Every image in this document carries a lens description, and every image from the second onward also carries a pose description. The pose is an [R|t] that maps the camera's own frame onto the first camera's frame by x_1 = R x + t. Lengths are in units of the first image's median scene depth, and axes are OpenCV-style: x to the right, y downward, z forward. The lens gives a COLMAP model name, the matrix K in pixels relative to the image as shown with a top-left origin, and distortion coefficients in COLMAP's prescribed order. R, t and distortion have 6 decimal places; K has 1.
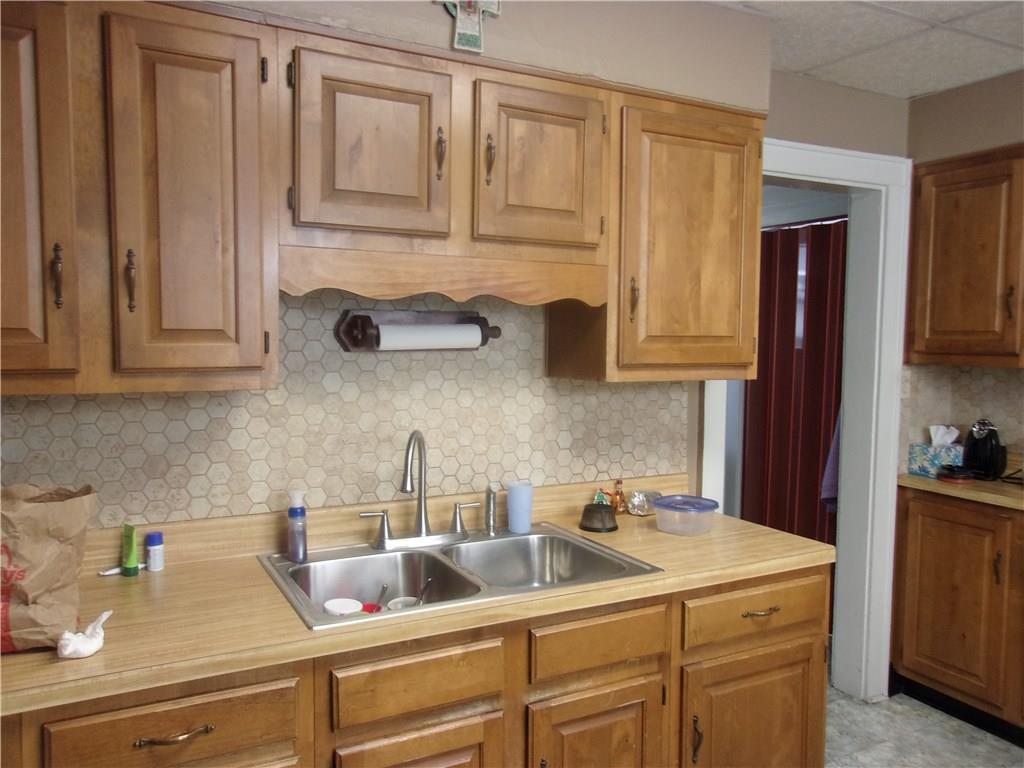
lens RADIAL K [[825.8, 0, 511.9], [0, 825.8, 382.4], [0, 0, 1]] dist [0.003394, 0.021551]
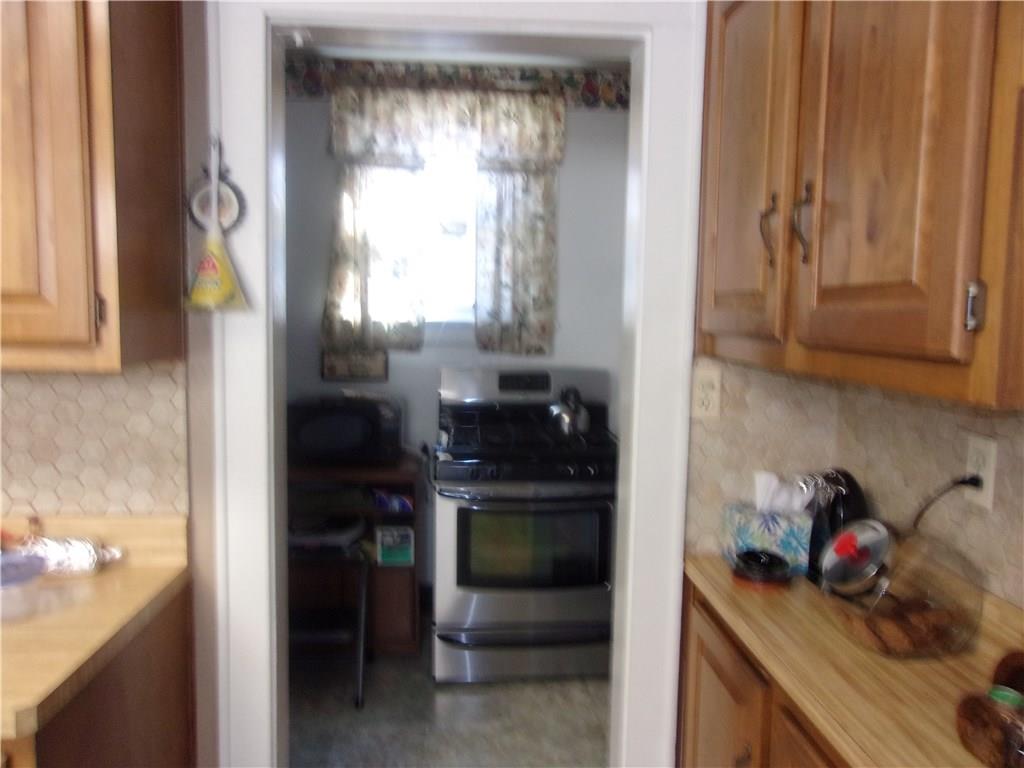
lens RADIAL K [[825.8, 0, 512.0], [0, 825.8, 382.8], [0, 0, 1]] dist [0.003394, 0.021551]
pose [[0.904398, 0.041614, -0.424656, 0.716815], [-0.034327, 0.999103, 0.024802, -0.016907], [0.425307, -0.007854, 0.905015, 0.539423]]
